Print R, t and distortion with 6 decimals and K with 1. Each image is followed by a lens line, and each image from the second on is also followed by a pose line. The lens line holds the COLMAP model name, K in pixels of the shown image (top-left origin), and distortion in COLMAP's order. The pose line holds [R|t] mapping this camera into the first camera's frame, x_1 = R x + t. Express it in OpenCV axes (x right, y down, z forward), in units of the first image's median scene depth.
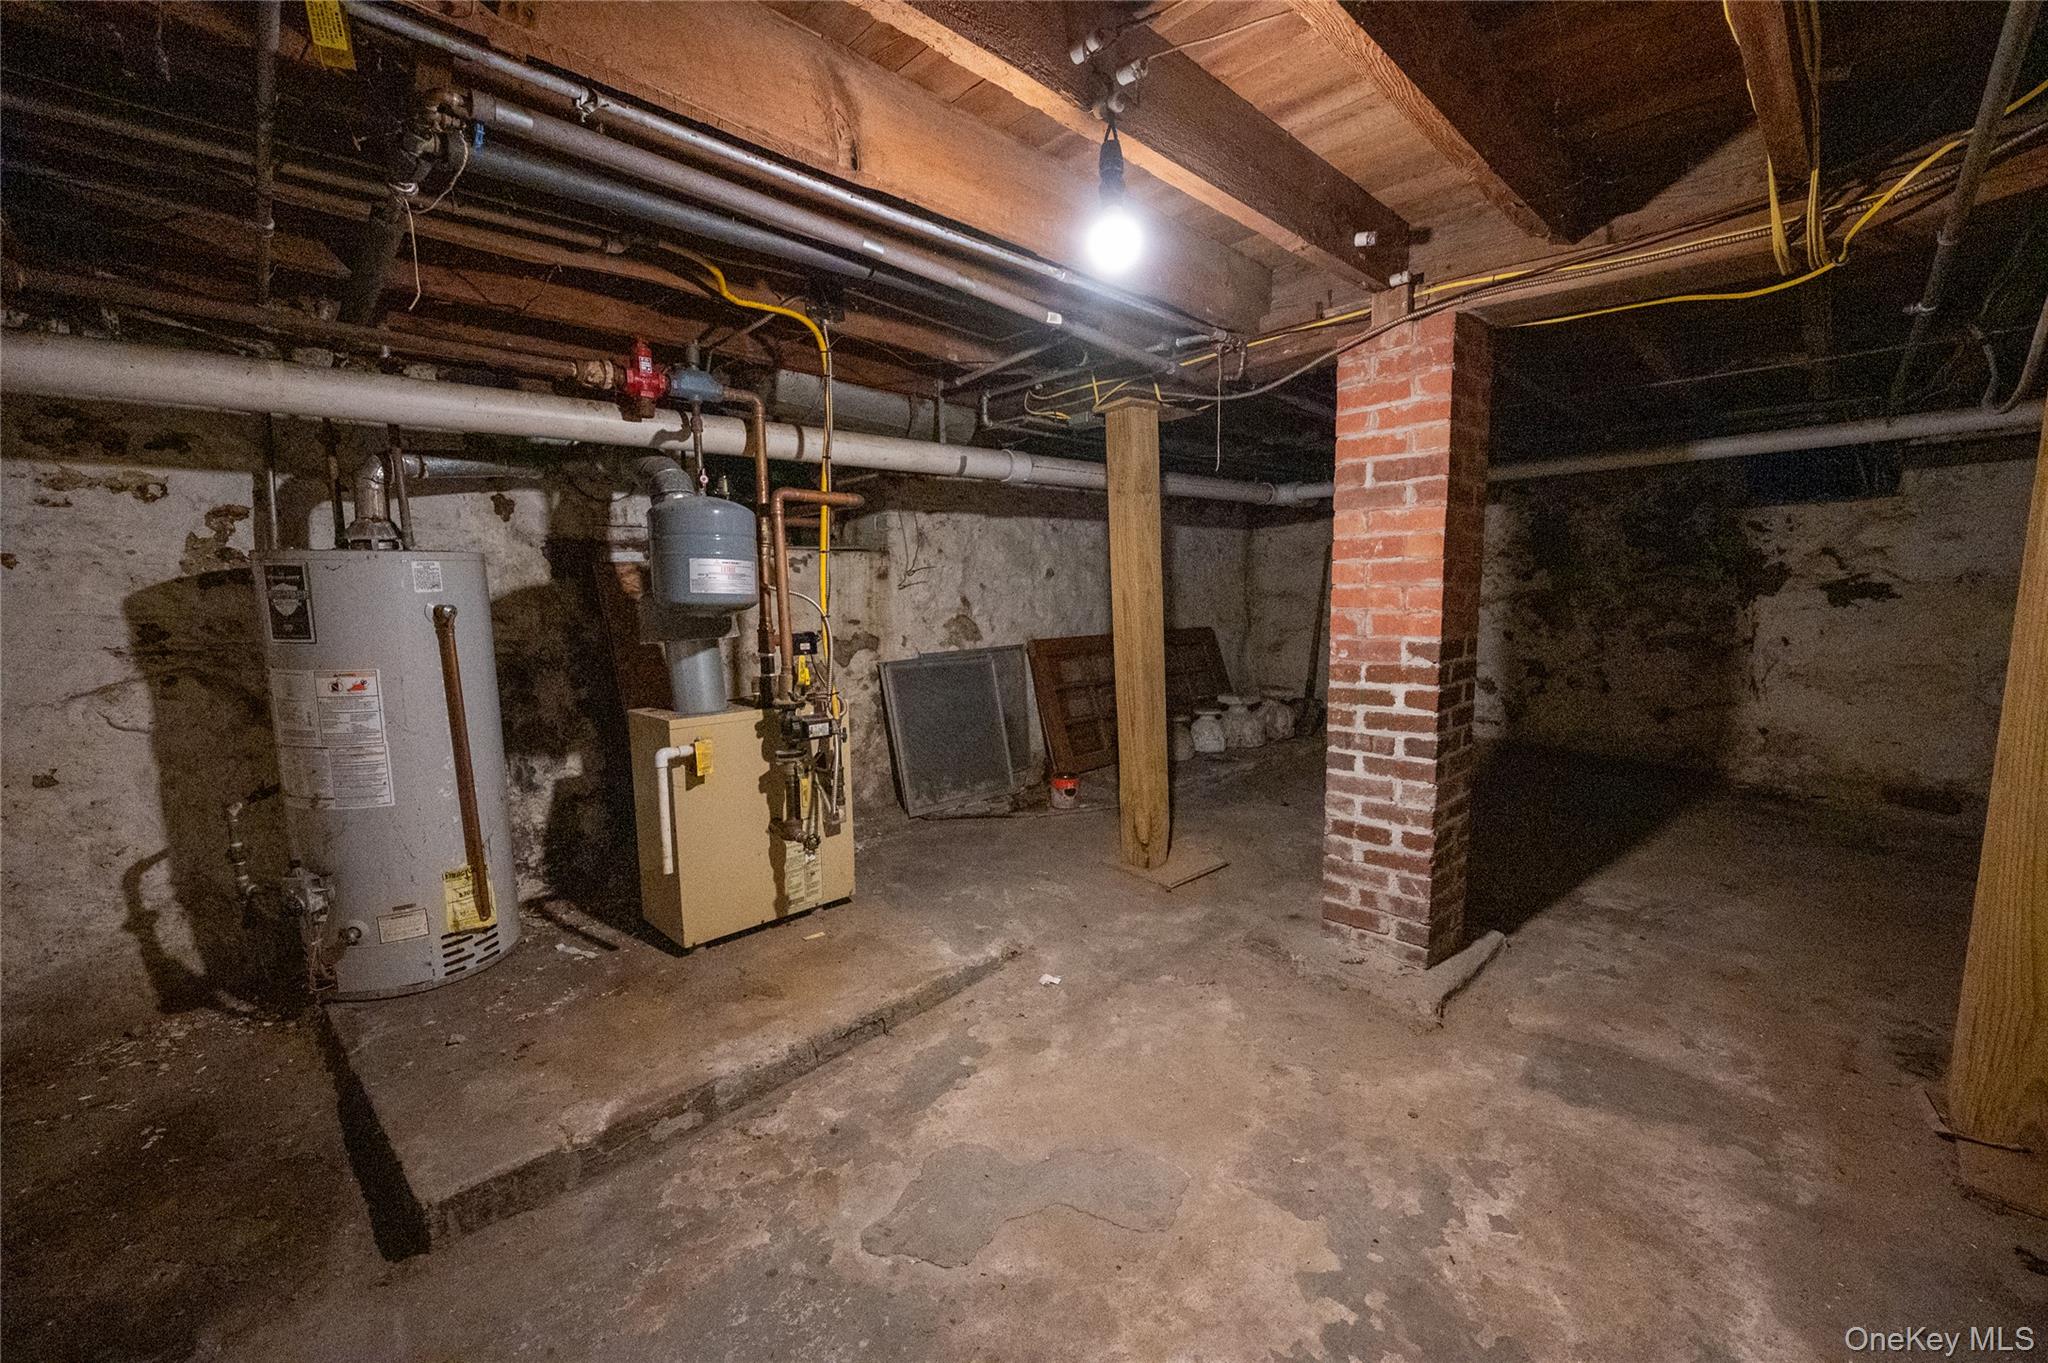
lens RADIAL K [[803.9, 0, 1024.8], [0, 803.9, 681.7], [0, 0, 1]] dist [0.000301, -0.000311]
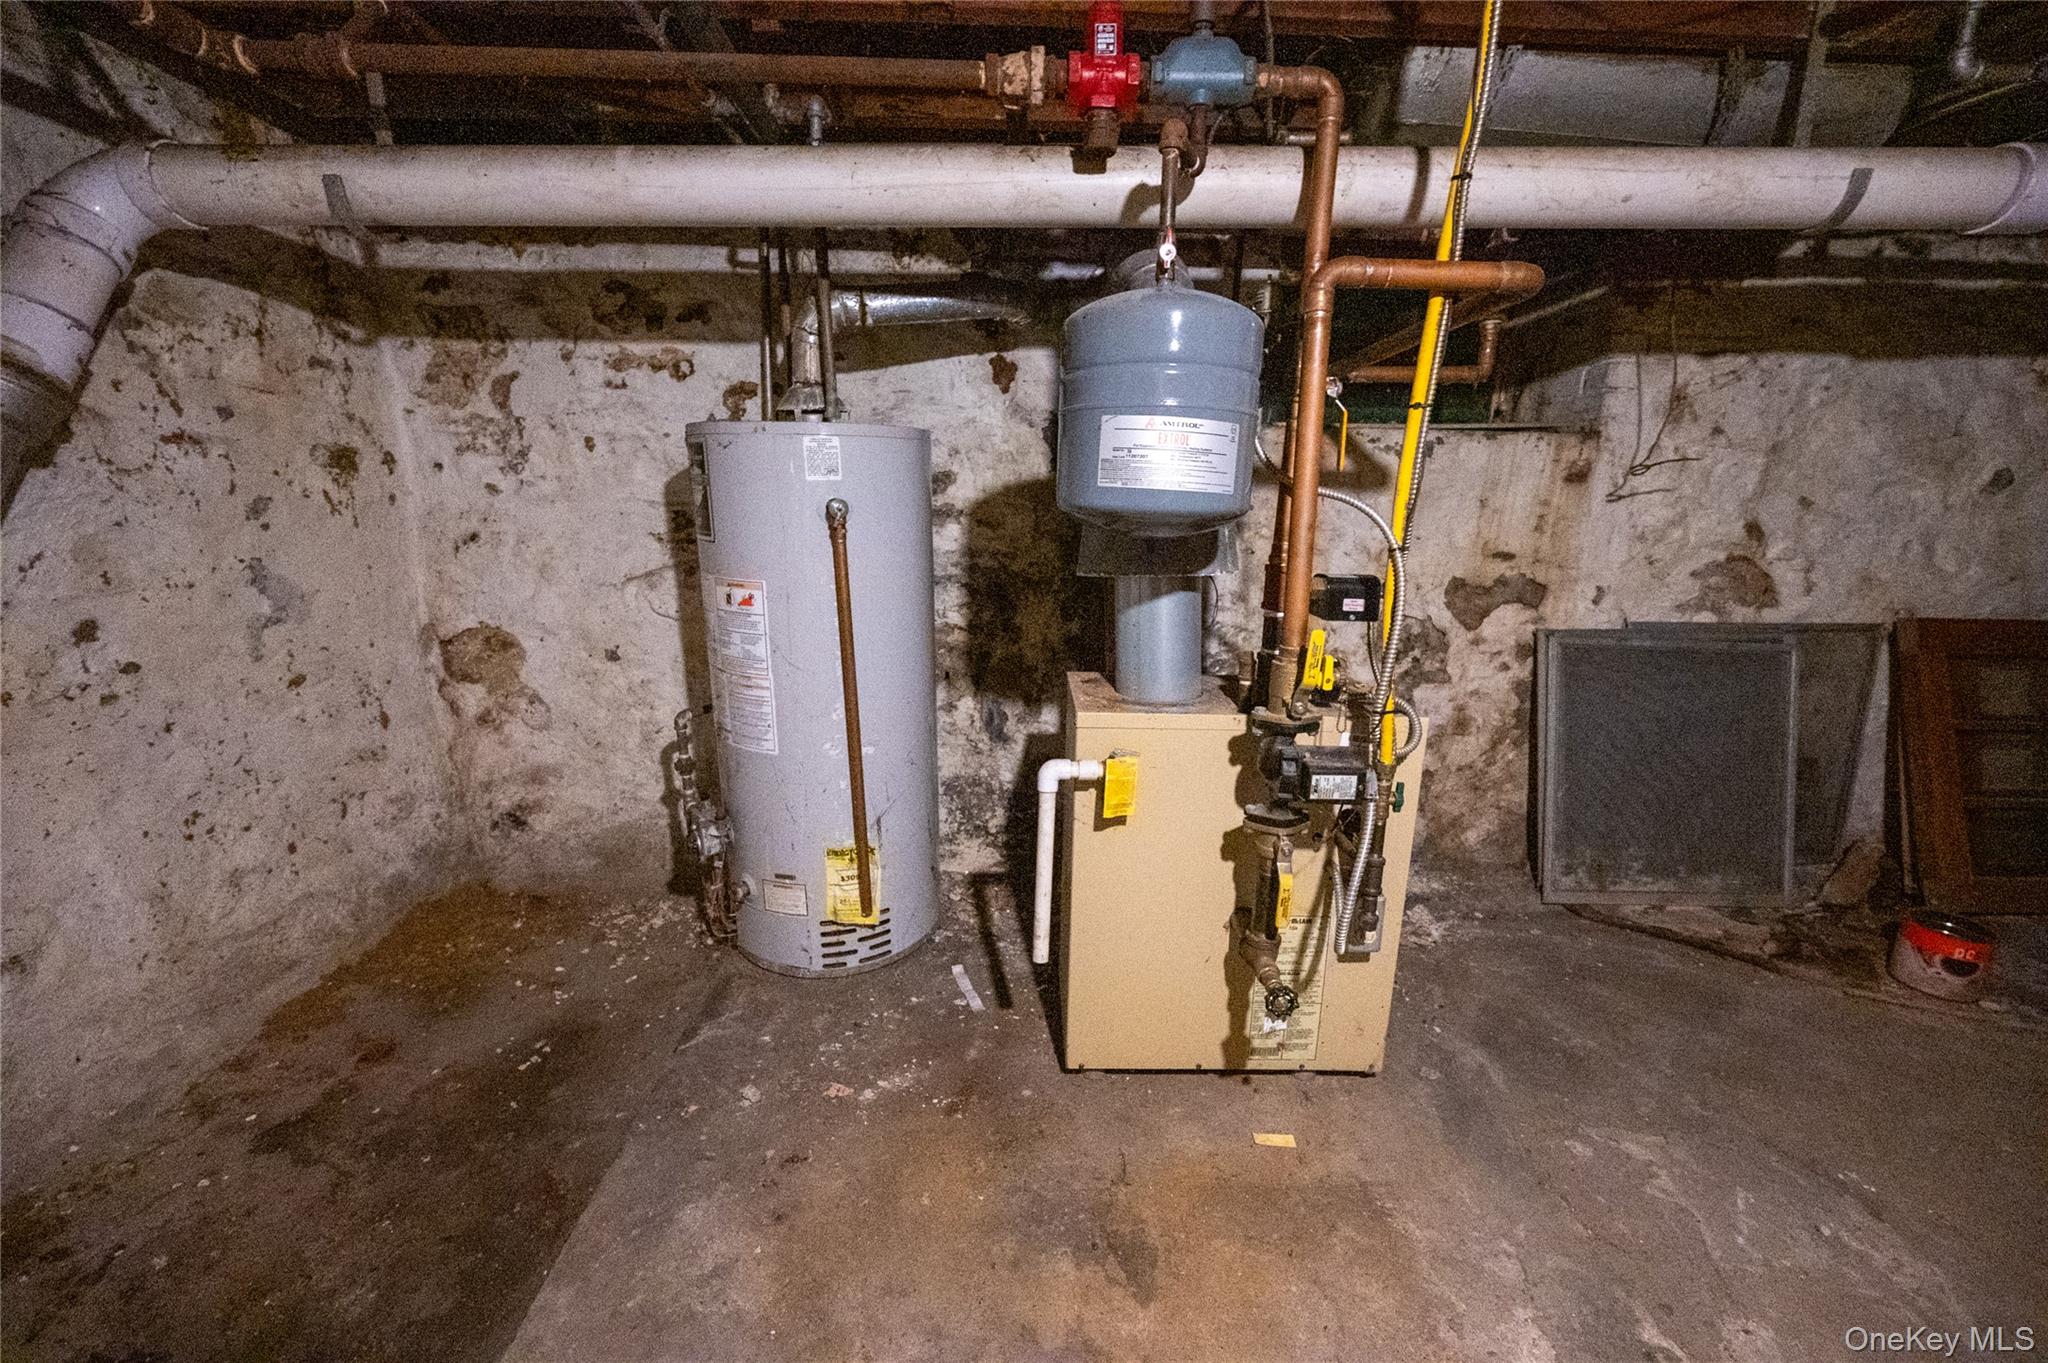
lens RADIAL K [[803.9, 0, 1036.6], [0, 803.9, 686.7], [0, 0, 1]] dist [0.000301, -0.000311]
pose [[0.718786, 0.183641, -0.670540, -0.066999], [-0.108114, 0.982275, 0.153123, -0.049342], [0.686774, -0.037568, 0.725899, 0.491285]]
